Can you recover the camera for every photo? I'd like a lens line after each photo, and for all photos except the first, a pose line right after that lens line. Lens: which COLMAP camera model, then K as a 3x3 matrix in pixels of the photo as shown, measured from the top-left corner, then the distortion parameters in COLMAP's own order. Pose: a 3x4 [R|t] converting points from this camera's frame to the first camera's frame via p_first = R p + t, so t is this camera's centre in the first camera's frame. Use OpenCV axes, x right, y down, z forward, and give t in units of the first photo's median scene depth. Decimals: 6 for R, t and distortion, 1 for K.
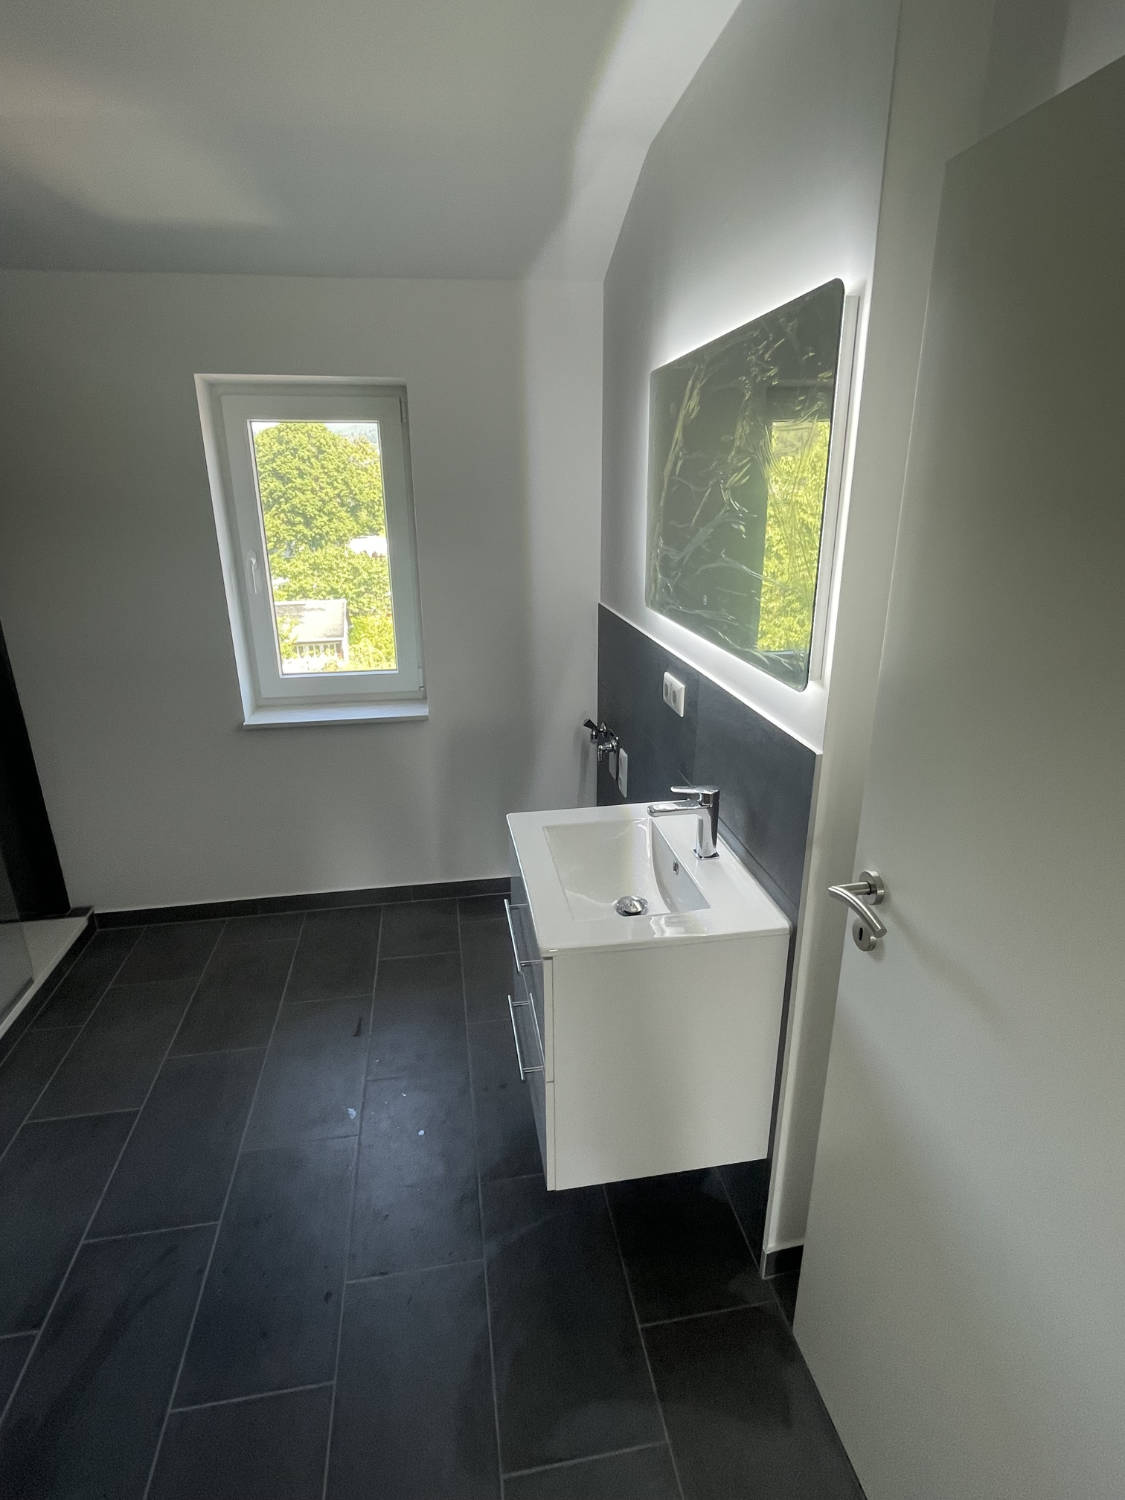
lens RADIAL K [[769.3, 0, 562.5], [0, 769.3, 750.0], [0, 0, 1]] dist [0.000617, 0.000922]
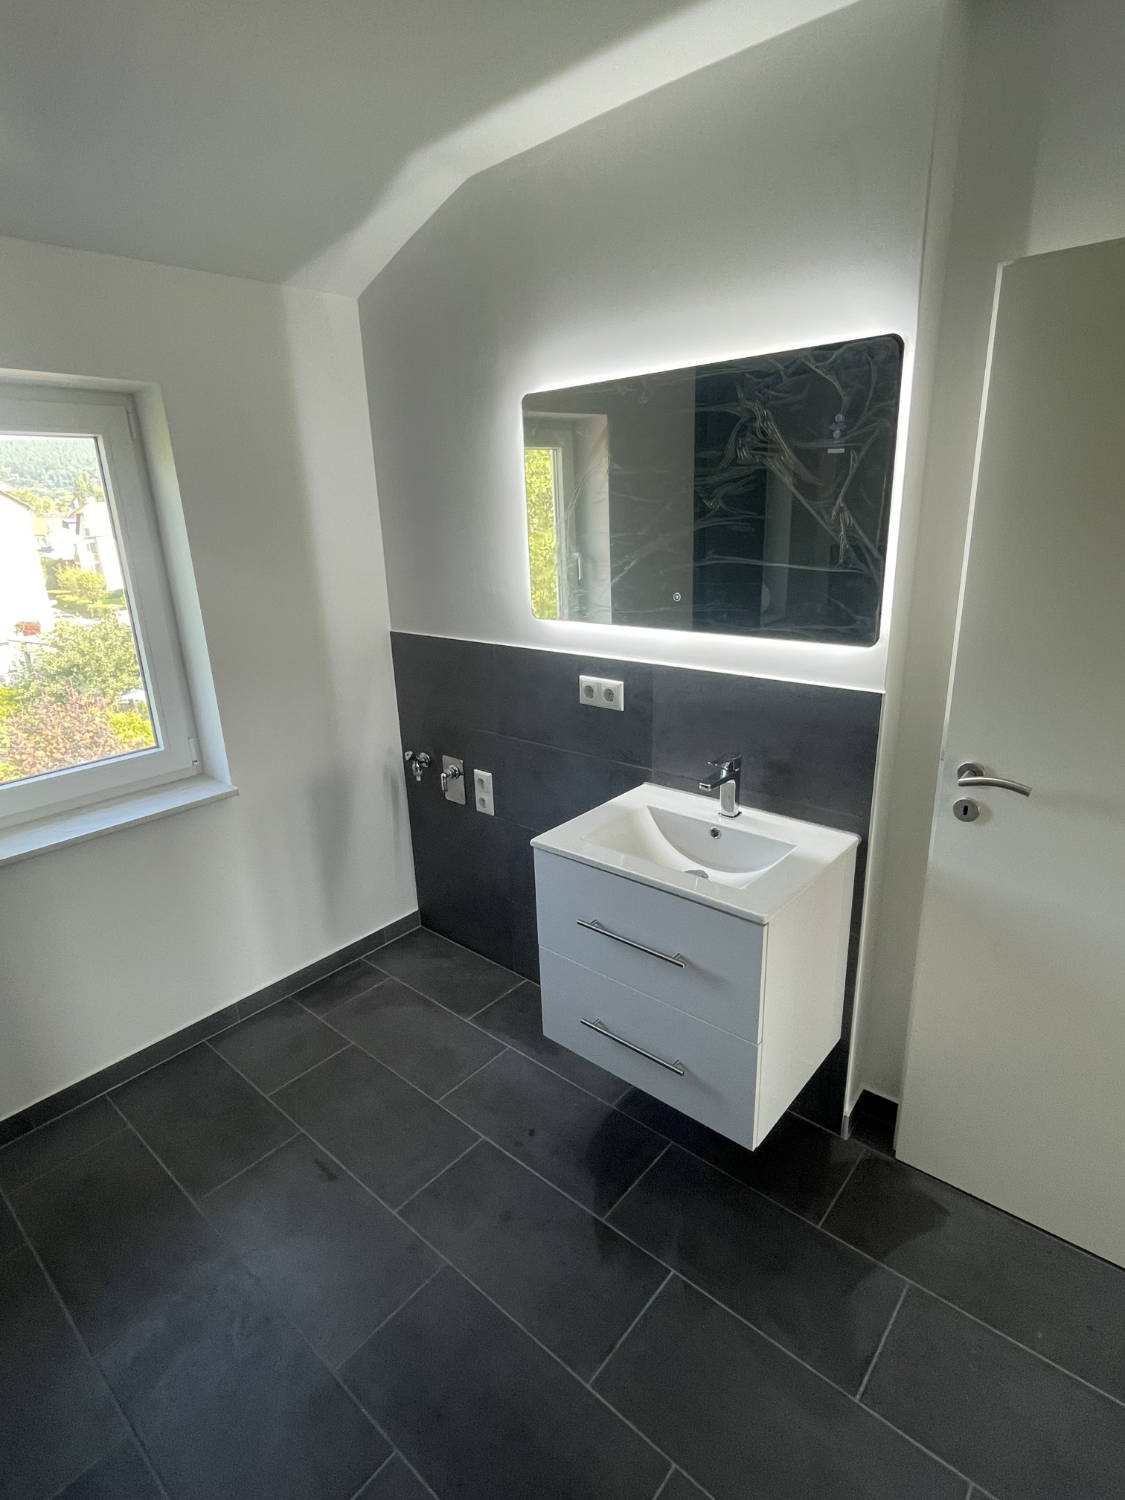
lens RADIAL K [[766.0, 0, 560.9], [0, 766.0, 753.6], [0, 0, 1]] dist [-0.002964, -0.001225]
pose [[0.776275, -0.213173, 0.593257, -0.659829], [0.235801, 0.970963, 0.040348, -0.057058], [-0.584632, 0.108569, 0.804001, 0.225154]]
